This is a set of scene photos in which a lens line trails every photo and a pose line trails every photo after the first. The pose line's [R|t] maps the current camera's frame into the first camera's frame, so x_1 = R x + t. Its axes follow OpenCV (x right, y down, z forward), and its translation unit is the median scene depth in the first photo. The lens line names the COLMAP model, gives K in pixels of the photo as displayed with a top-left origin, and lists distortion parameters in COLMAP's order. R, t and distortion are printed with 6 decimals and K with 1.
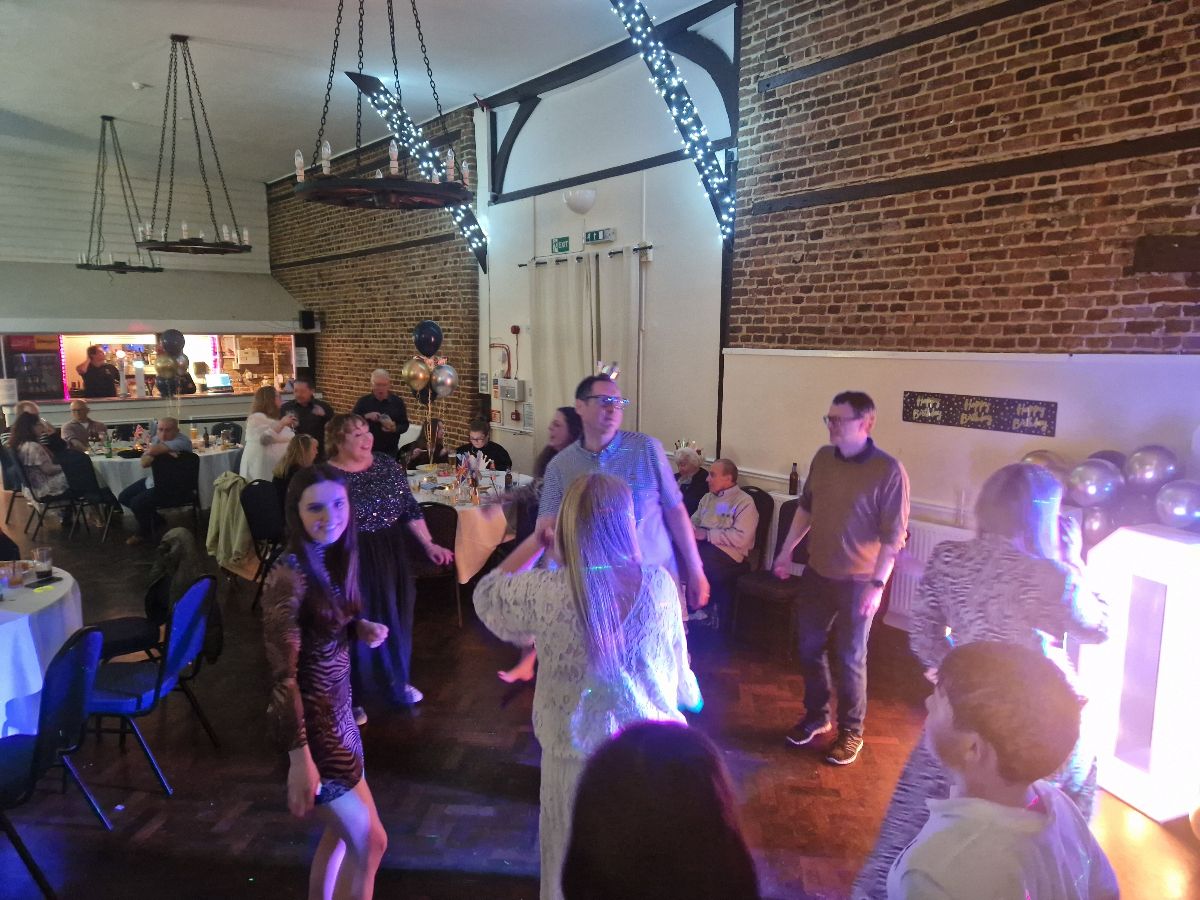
lens RADIAL K [[807.2, 0, 604.4], [0, 807.2, 459.8], [0, 0, 1]] dist [0.083346, -0.064138]
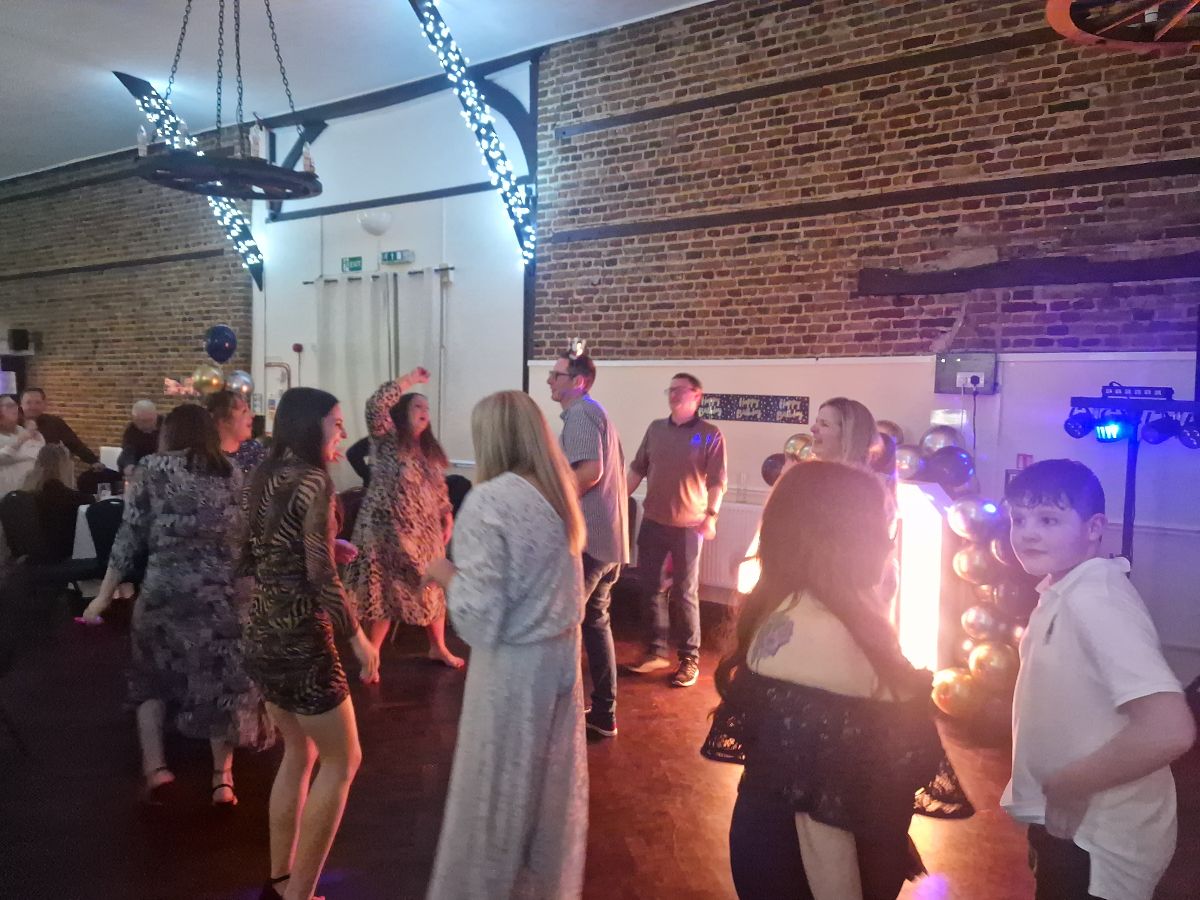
lens RADIAL K [[802.8, 0, 600.0], [0, 802.8, 450.0], [0, 0, 1]] dist [0.082617, -0.073170]
pose [[0.945856, -0.007276, 0.324505, -0.140803], [0.034238, 0.996408, -0.077456, 0.085563], [-0.322775, 0.084373, 0.942707, -0.057250]]
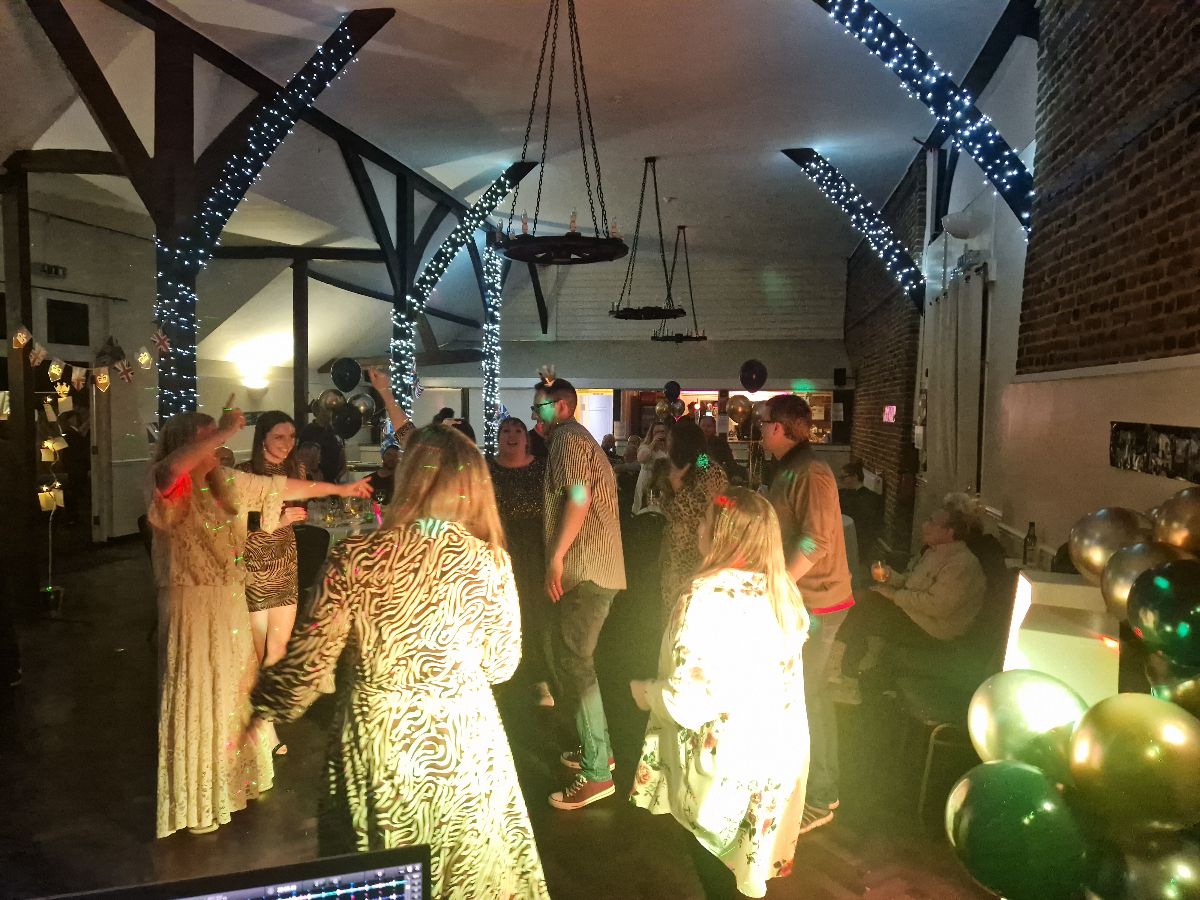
lens RADIAL K [[805.7, 0, 593.4], [0, 805.7, 450.5], [0, 0, 1]] dist [0.105703, -0.072909]
pose [[0.616576, 0.052929, -0.785514, 0.652287], [-0.136483, 0.989817, -0.040434, 0.027530], [0.775375, 0.132140, 0.617522, 0.235027]]
